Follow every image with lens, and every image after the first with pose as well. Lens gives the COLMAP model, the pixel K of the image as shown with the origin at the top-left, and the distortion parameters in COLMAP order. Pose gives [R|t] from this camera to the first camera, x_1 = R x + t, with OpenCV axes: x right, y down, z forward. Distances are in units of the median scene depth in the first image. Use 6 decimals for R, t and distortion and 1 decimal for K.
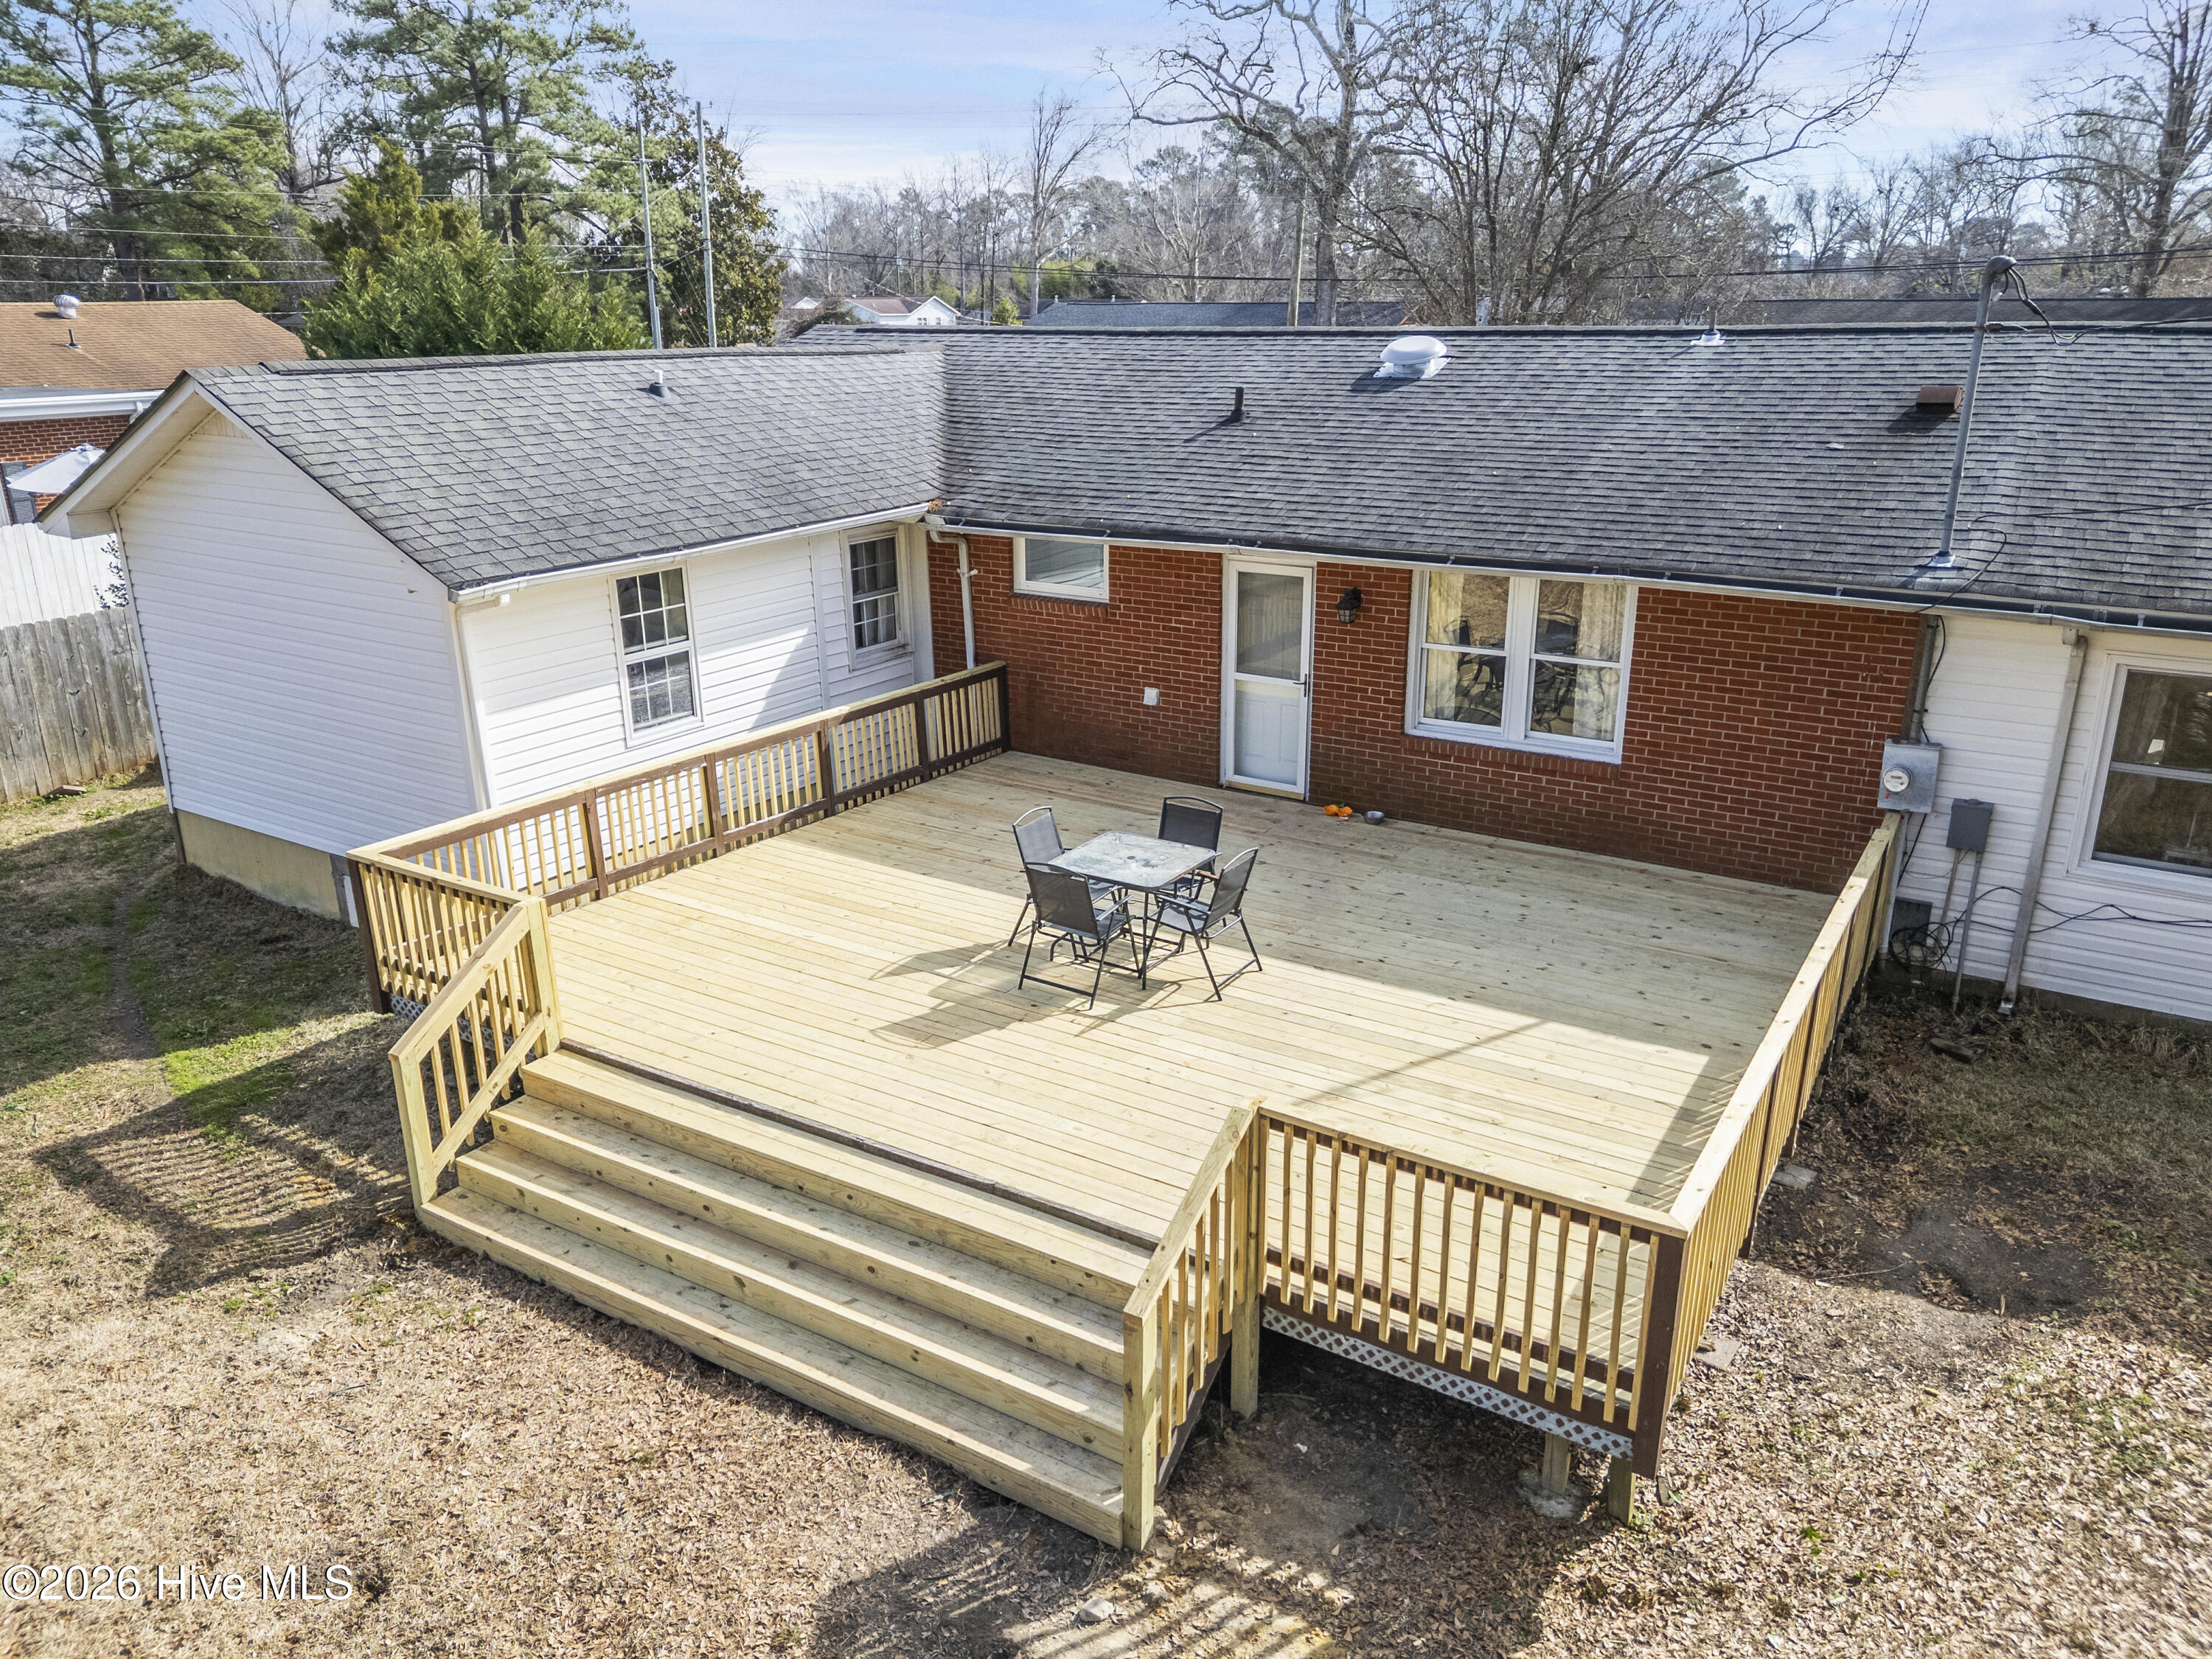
lens RADIAL K [[1583.2, 0, 1106.0], [0, 1583.2, 829.5], [0, 0, 1]] dist [0.046483, -0.064298]
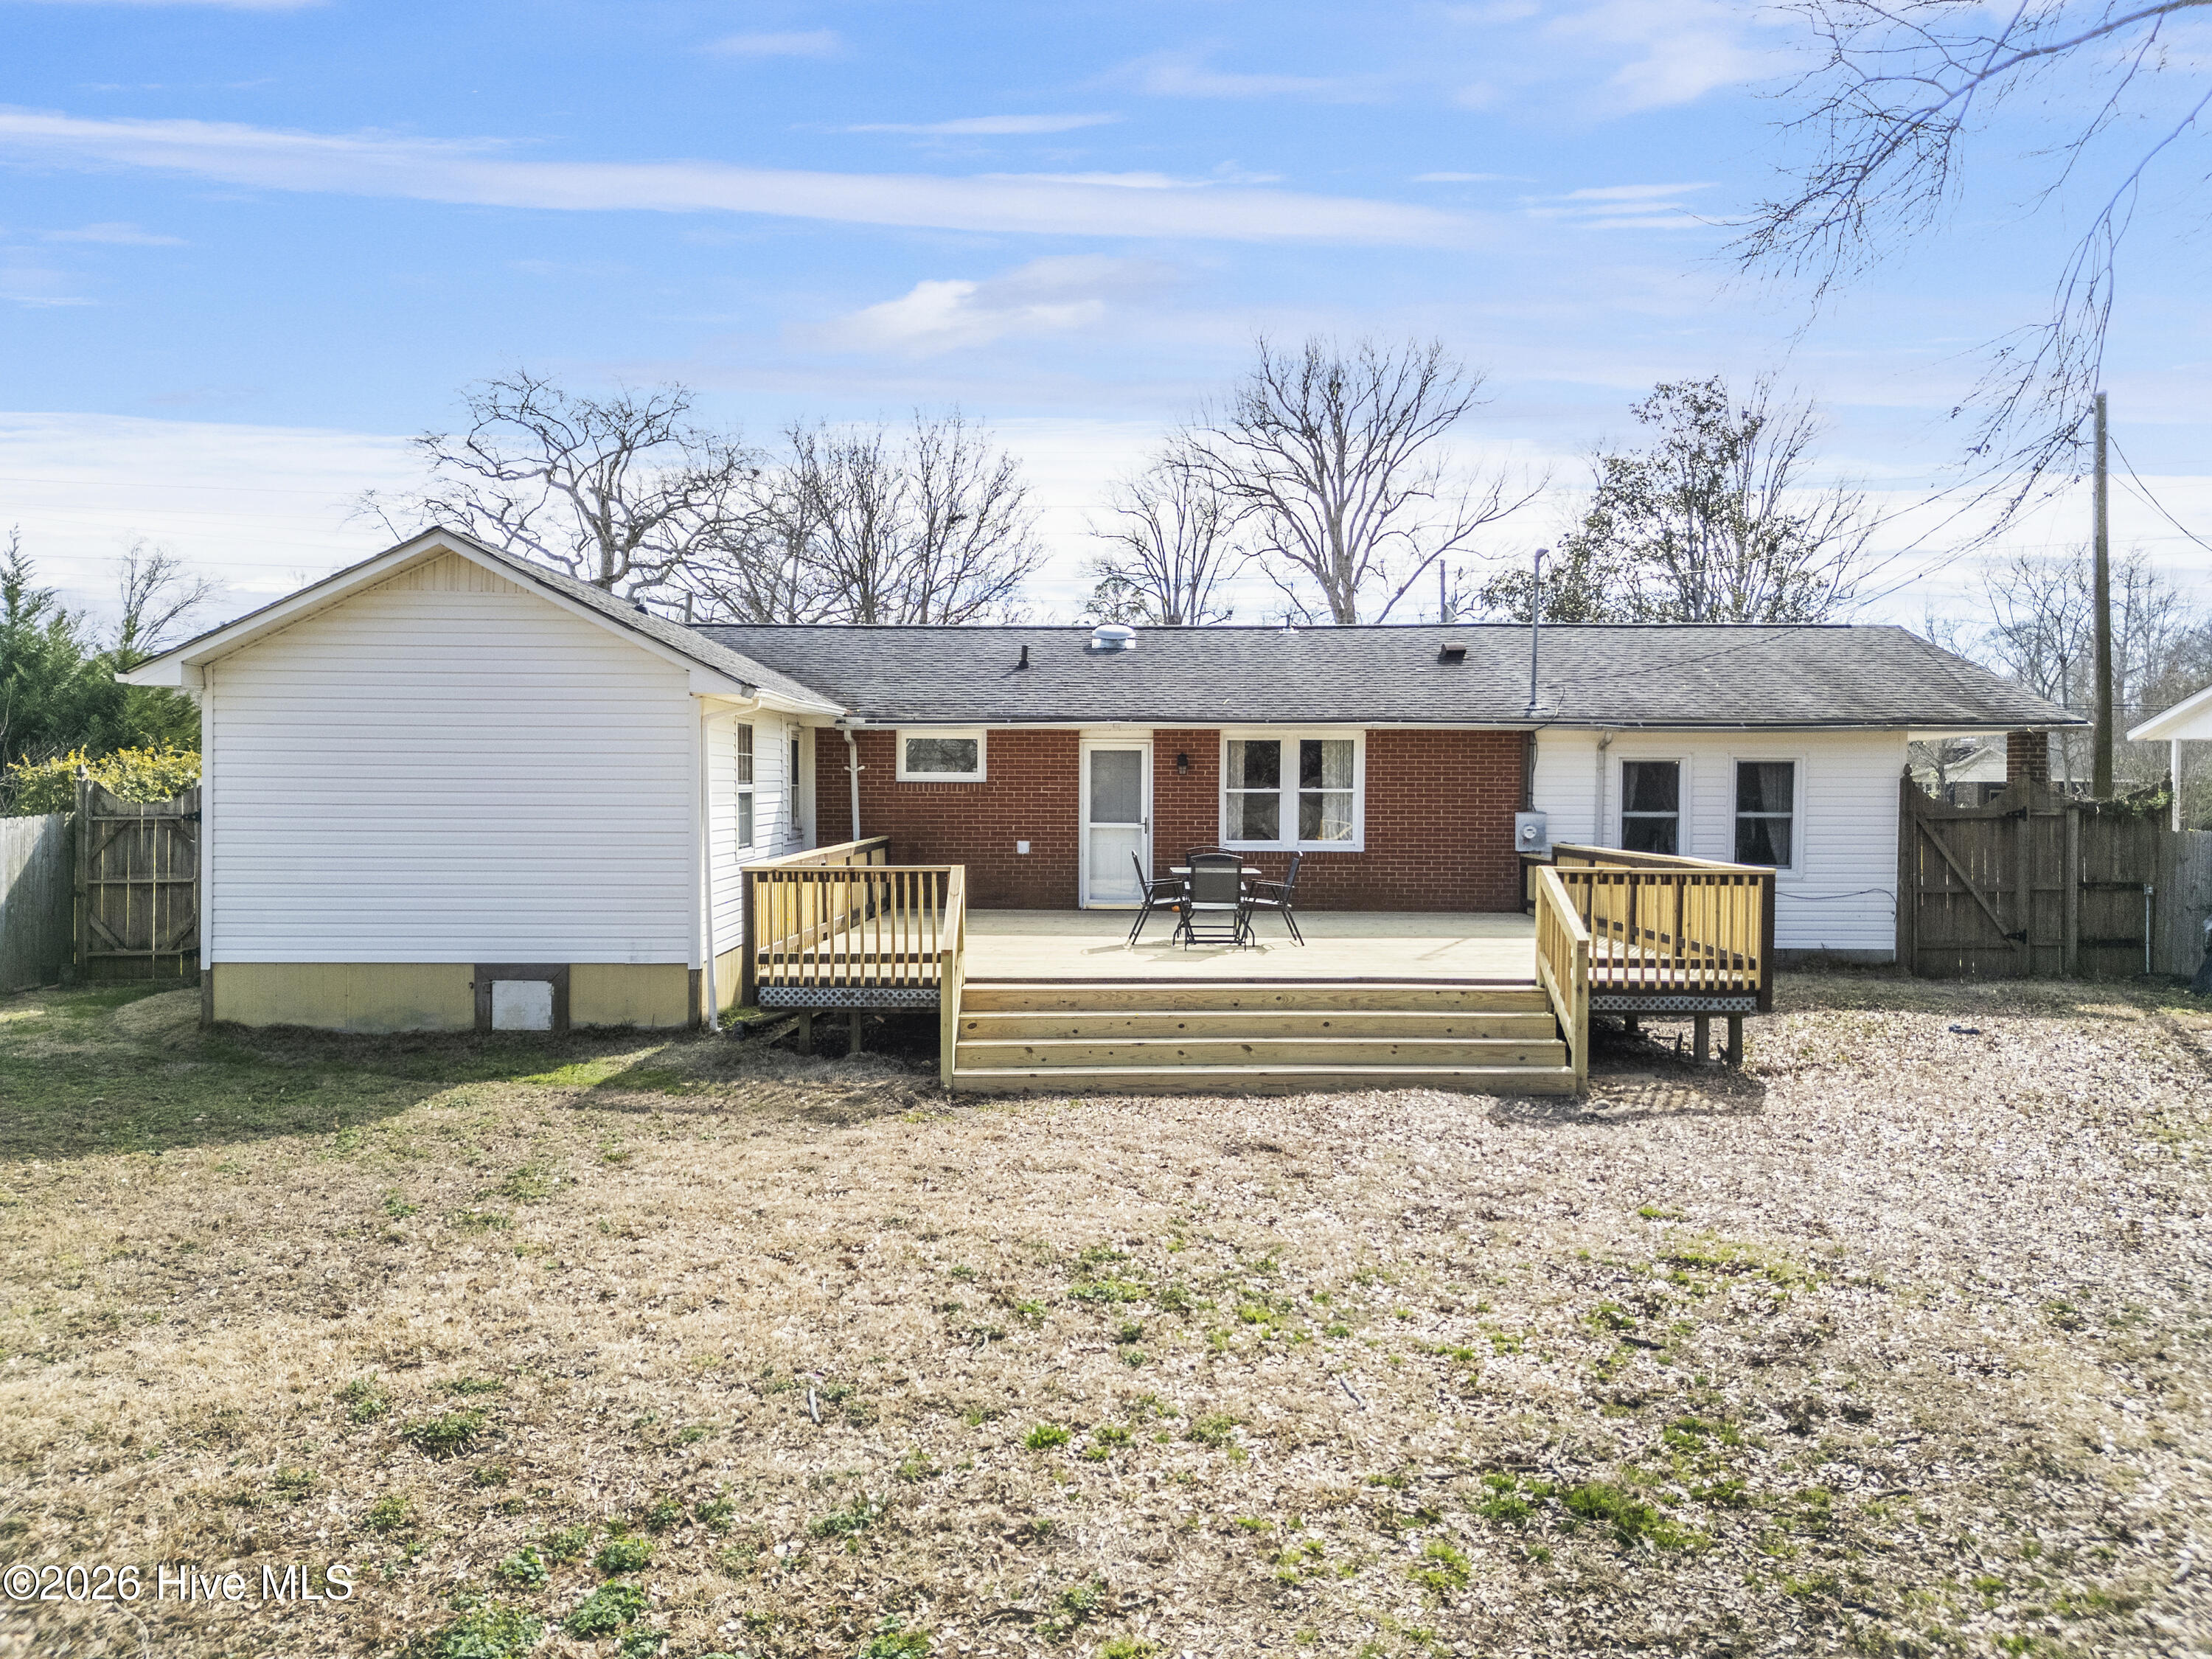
lens RADIAL K [[1566.6, 0, 1091.0], [0, 1566.6, 810.6], [0, 0, 1]] dist [0.048734, -0.051703]
pose [[0.836833, -0.001949, 0.547455, -0.724912], [0.169500, 0.951779, -0.255707, 0.261872], [-0.520558, 0.306778, 0.796810, -0.104991]]
